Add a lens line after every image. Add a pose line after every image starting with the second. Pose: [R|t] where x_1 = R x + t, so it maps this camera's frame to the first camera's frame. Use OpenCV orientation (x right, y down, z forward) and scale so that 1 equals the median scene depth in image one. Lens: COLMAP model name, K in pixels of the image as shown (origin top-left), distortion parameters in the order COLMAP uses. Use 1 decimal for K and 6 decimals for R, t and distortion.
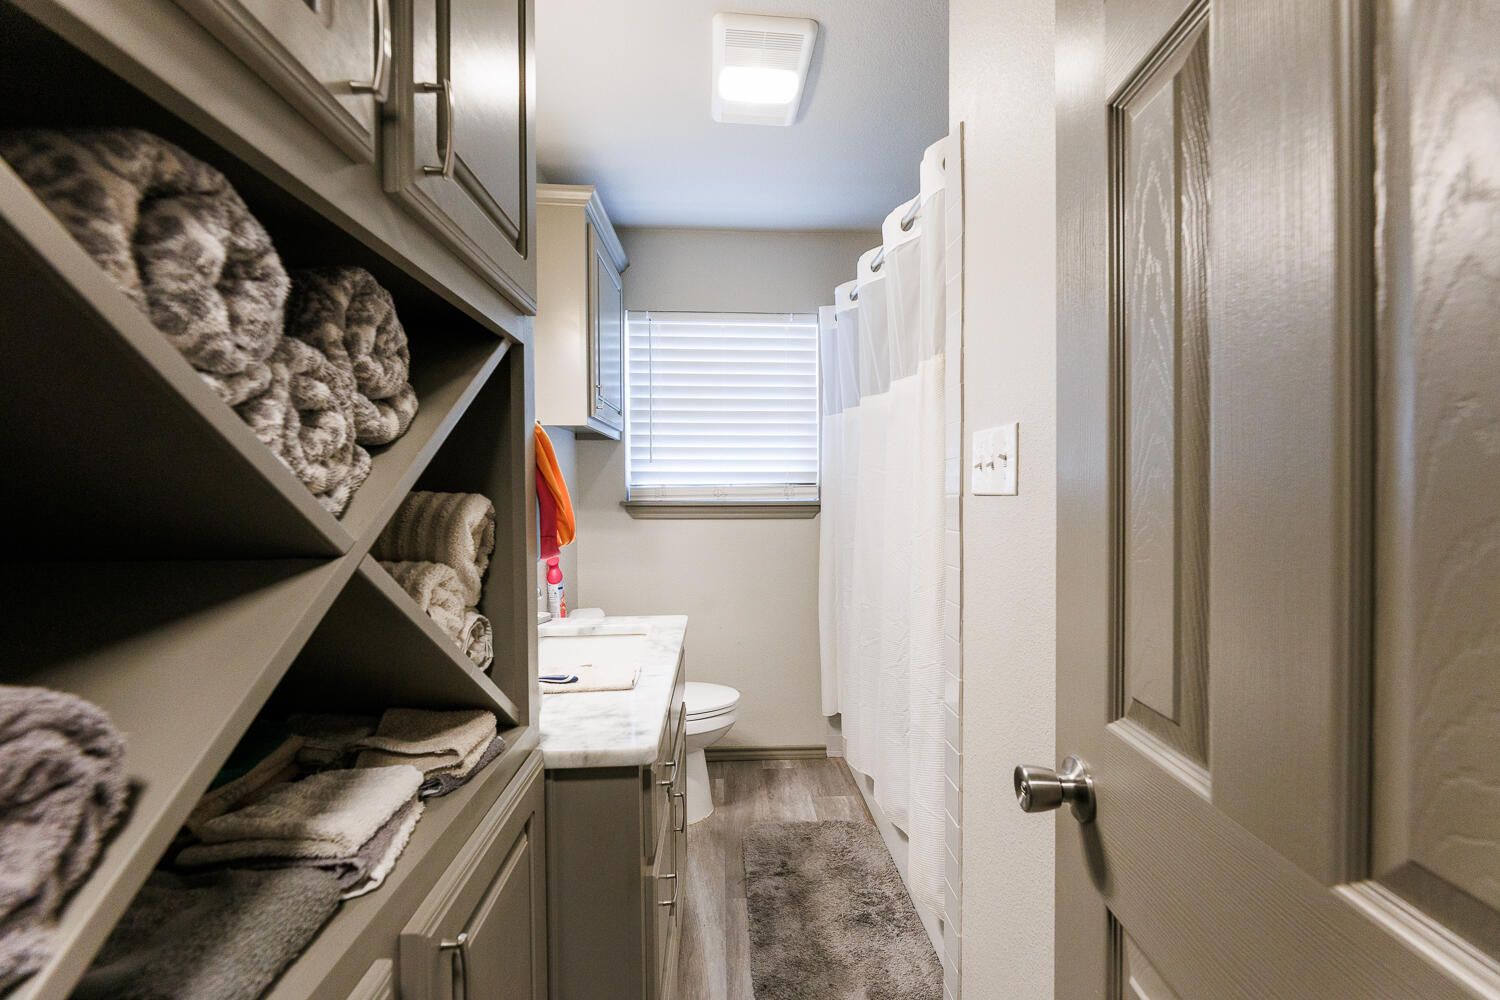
lens RADIAL K [[609.6, 0, 751.2], [0, 609.6, 495.4], [0, 0, 1]] dist [-0.003247, -0.000748]
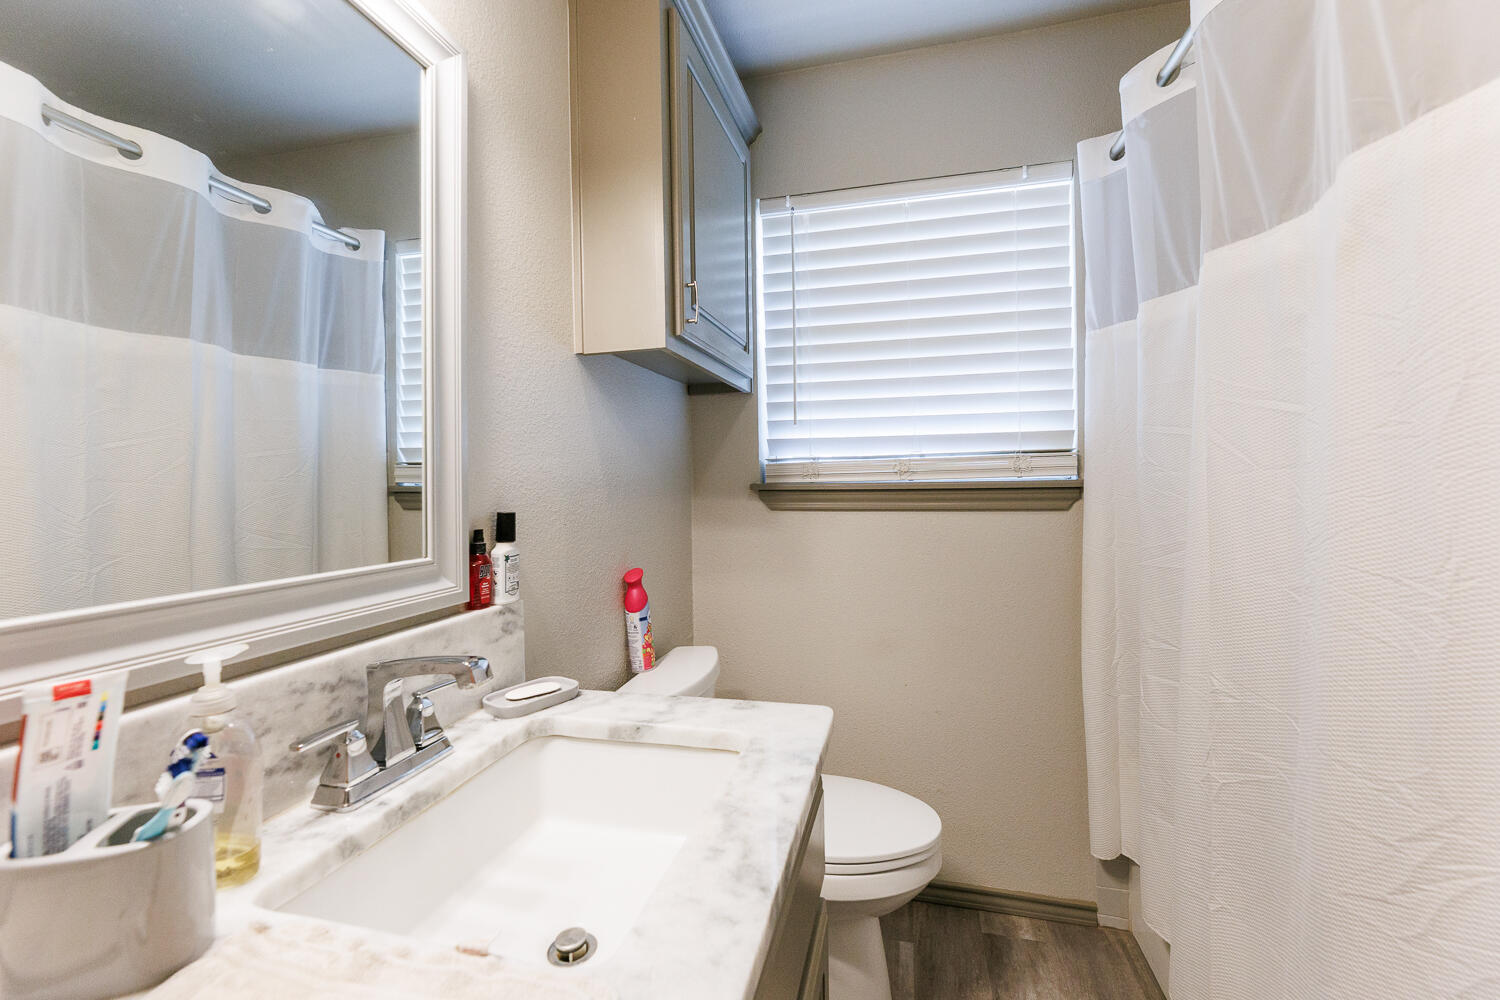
lens RADIAL K [[609.6, 0, 753.4], [0, 609.6, 489.8], [0, 0, 1]] dist [-0.003247, -0.000748]
pose [[0.954947, -0.007866, -0.296671, -0.013415], [0.009102, 0.999955, 0.002785, 0.014779], [0.296636, -0.005360, 0.954976, 0.358387]]
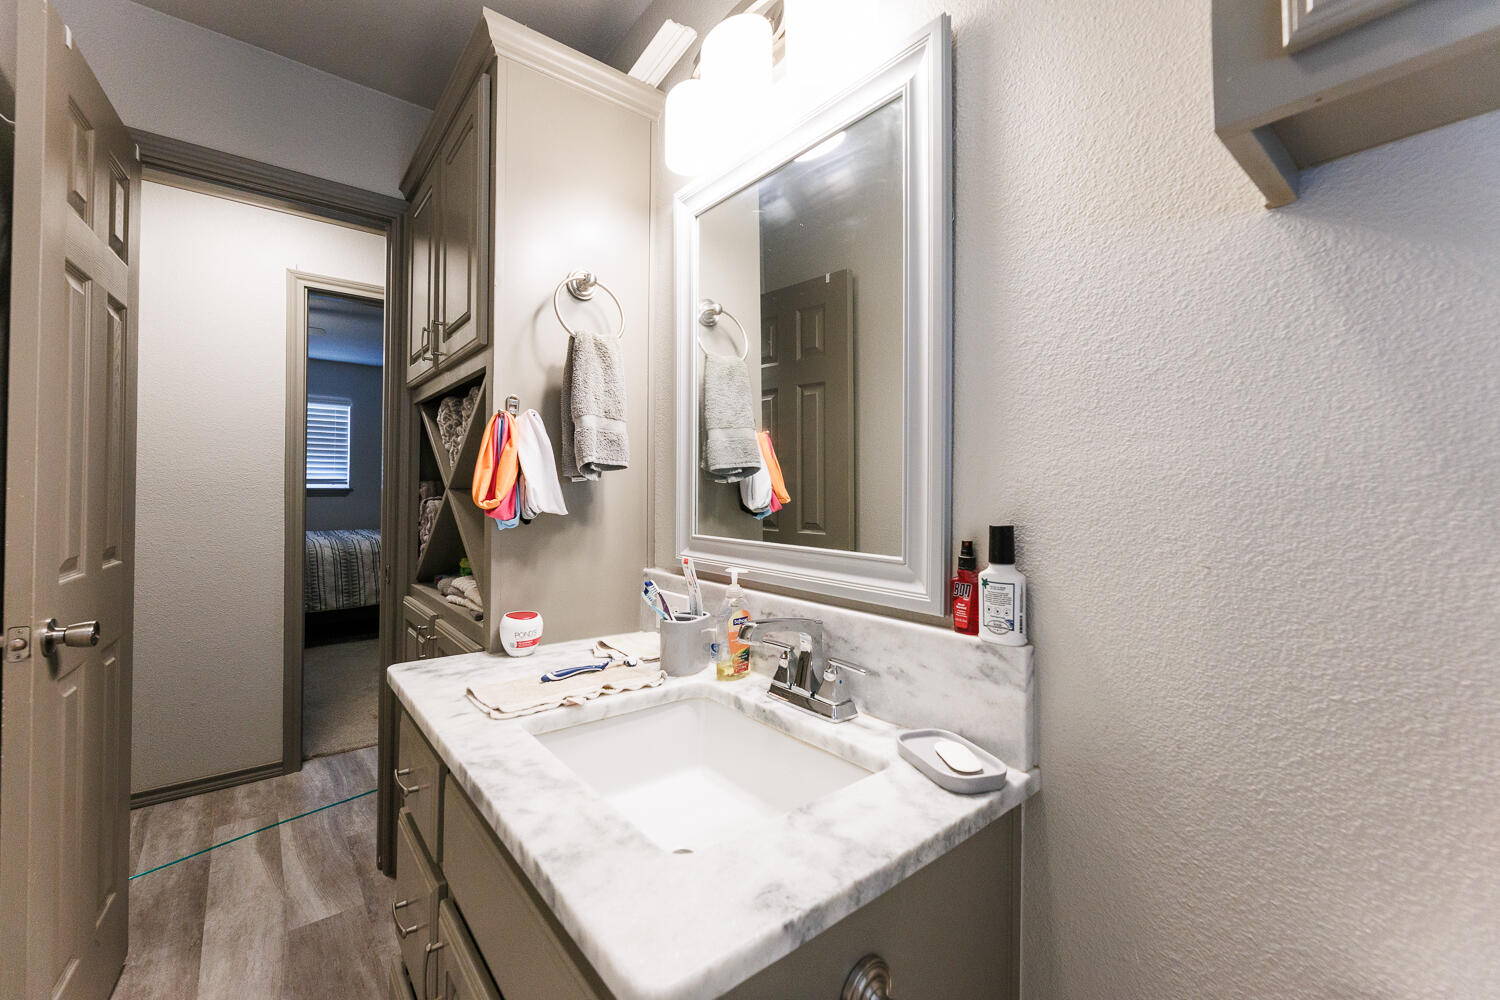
lens RADIAL K [[609.6, 0, 750.7], [0, 609.6, 485.3], [0, 0, 1]] dist [-0.003247, -0.000748]
pose [[-0.804421, -0.005499, -0.594034, -0.002219], [-0.004362, 0.999985, -0.003349, 0.010656], [0.594043, -0.000103, -0.804433, 0.863368]]
